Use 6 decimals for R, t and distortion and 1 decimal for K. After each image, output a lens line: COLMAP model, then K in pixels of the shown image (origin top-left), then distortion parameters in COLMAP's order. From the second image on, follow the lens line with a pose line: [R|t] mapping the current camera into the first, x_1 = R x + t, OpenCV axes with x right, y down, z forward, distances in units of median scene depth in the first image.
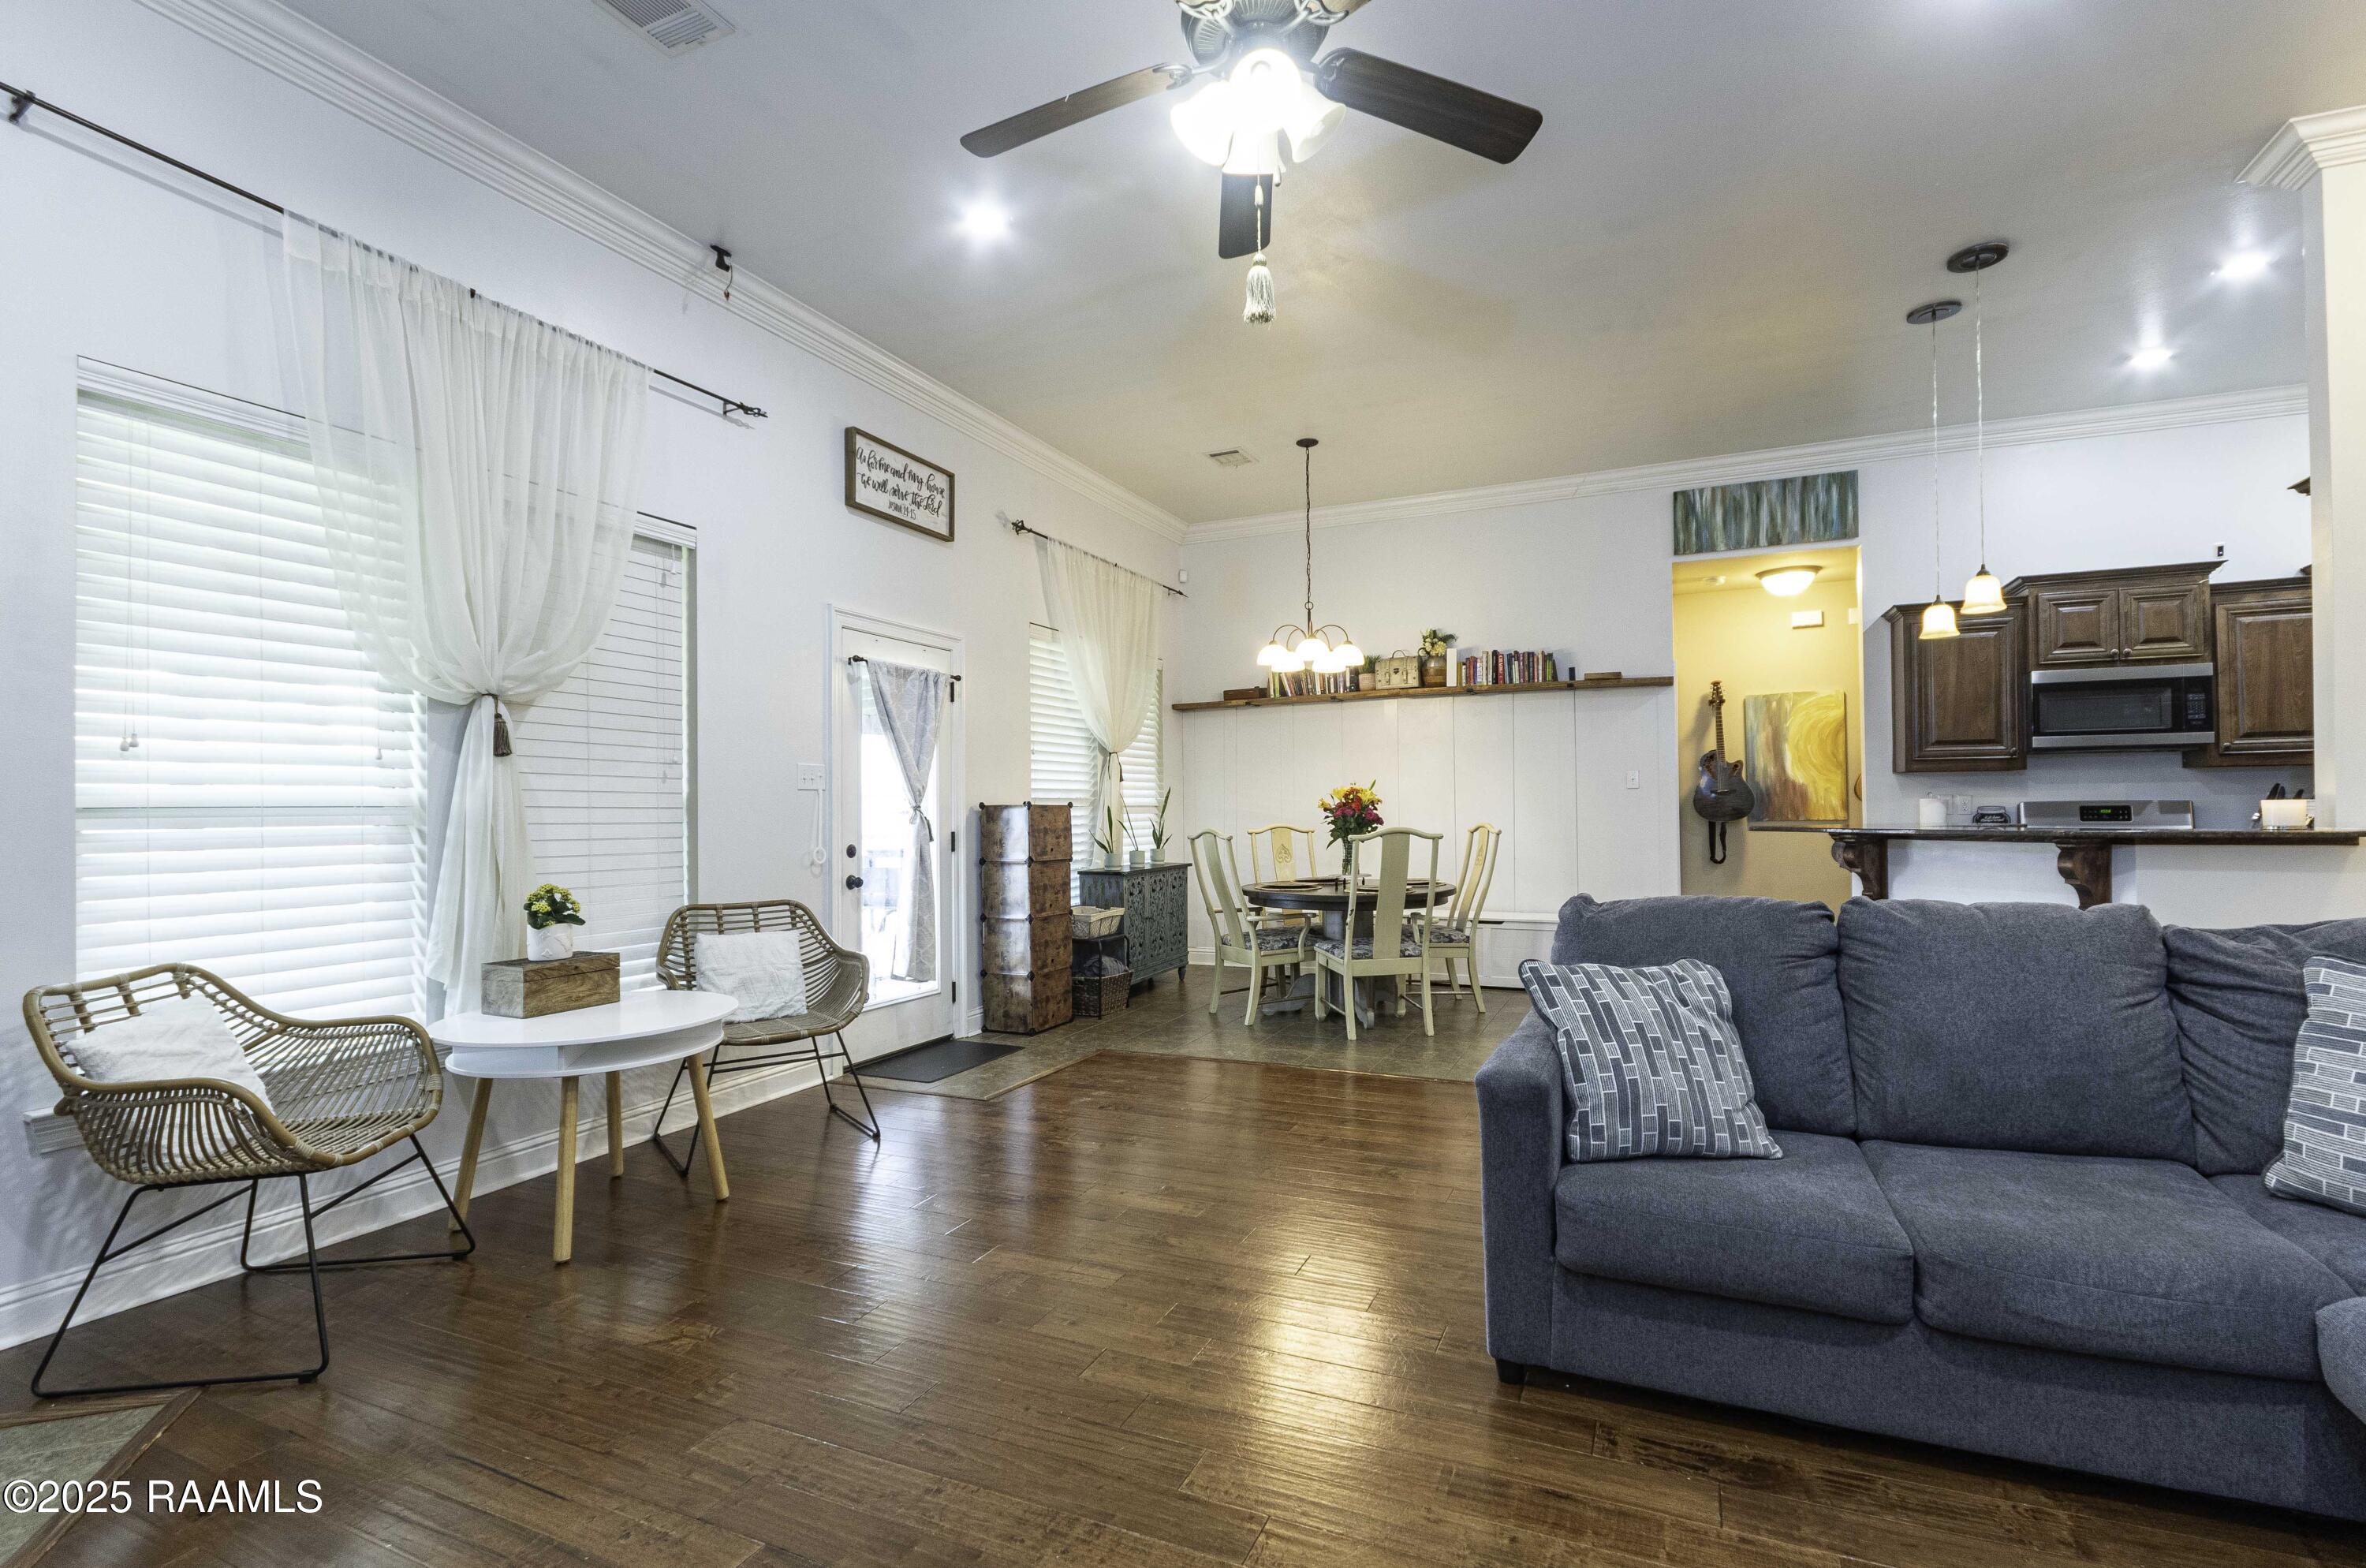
lens RADIAL K [[1073.5, 0, 1213.3], [0, 1073.5, 794.8], [0, 0, 1]] dist [0.000962, 0.000142]
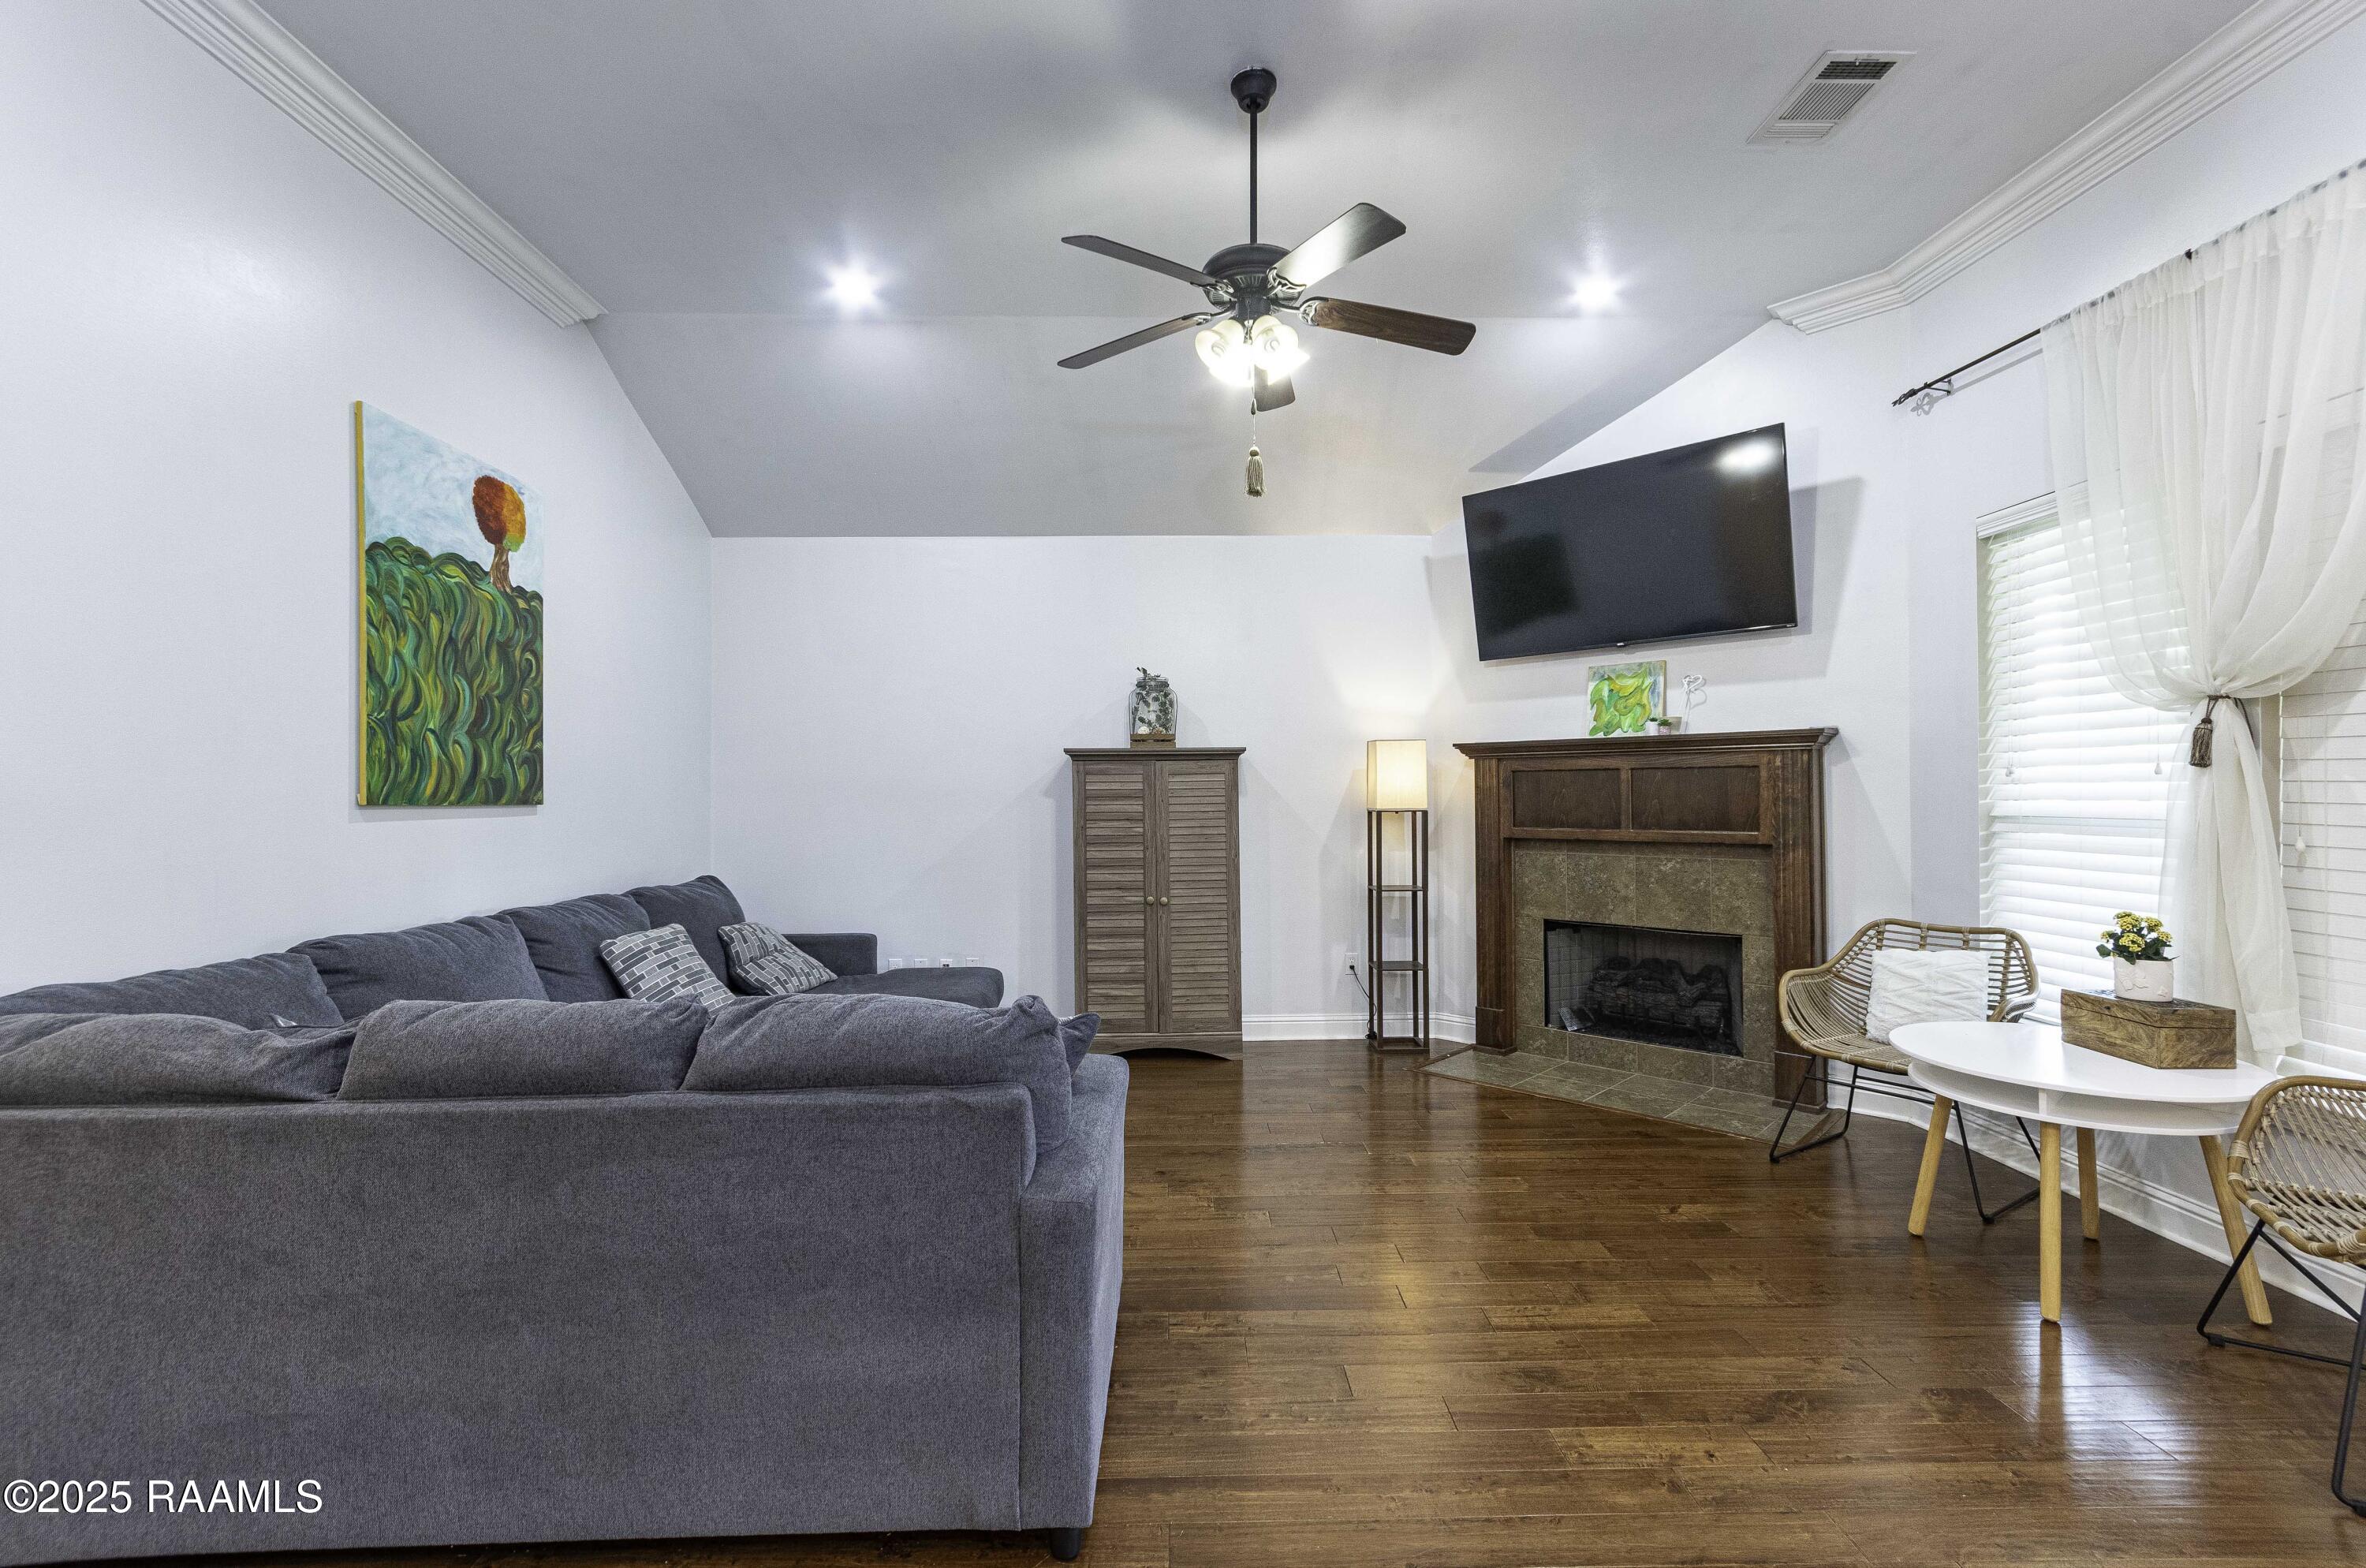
lens RADIAL K [[1032.5, 0, 1183.0], [0, 1032.5, 784.0], [0, 0, 1]] dist [0.000240, -0.000129]
pose [[-0.908769, 0.016989, -0.416954, 0.299508], [0.025083, 0.999588, -0.013942, -0.021046], [0.416545, -0.023128, -0.908821, 0.958521]]
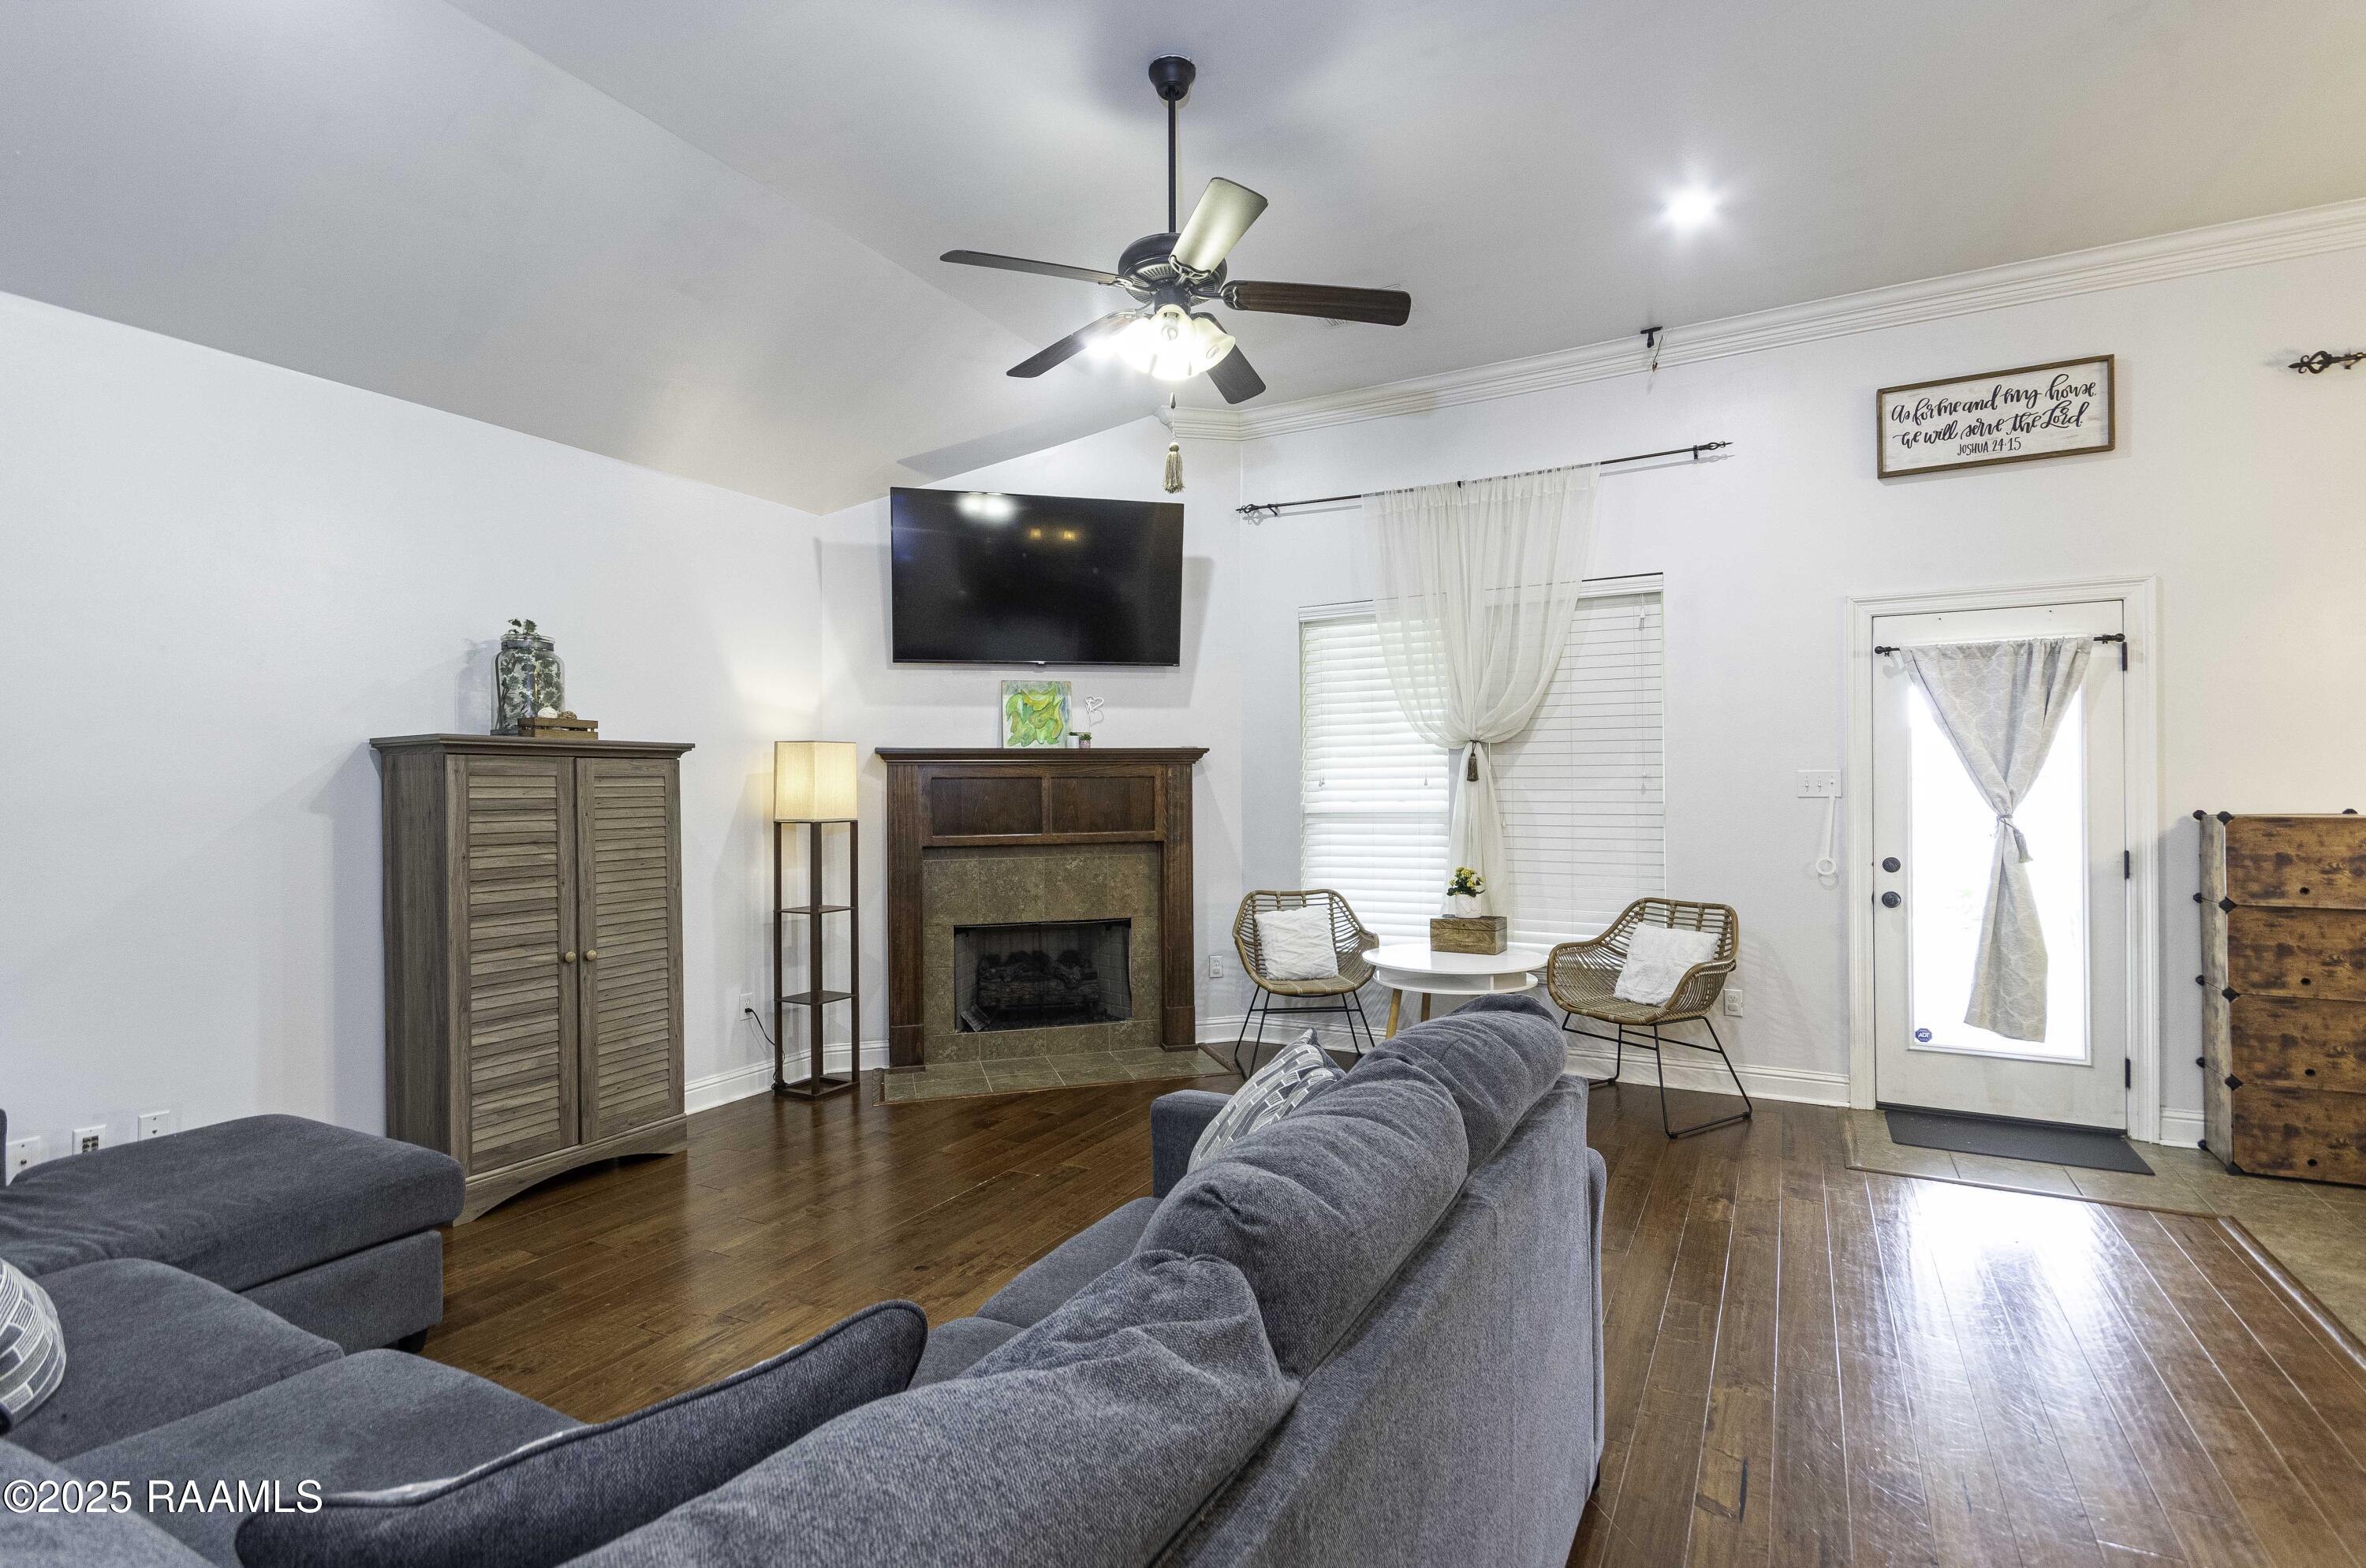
lens RADIAL K [[1100.9, 0, 1187.8], [0, 1100.9, 783.6], [0, 0, 1]] dist [-0.001358, -0.000828]
pose [[-0.094234, 0.007067, -0.995525, 0.626239], [0.025143, 0.999673, 0.004717, -0.033896], [0.995233, -0.024586, -0.094381, 0.503220]]
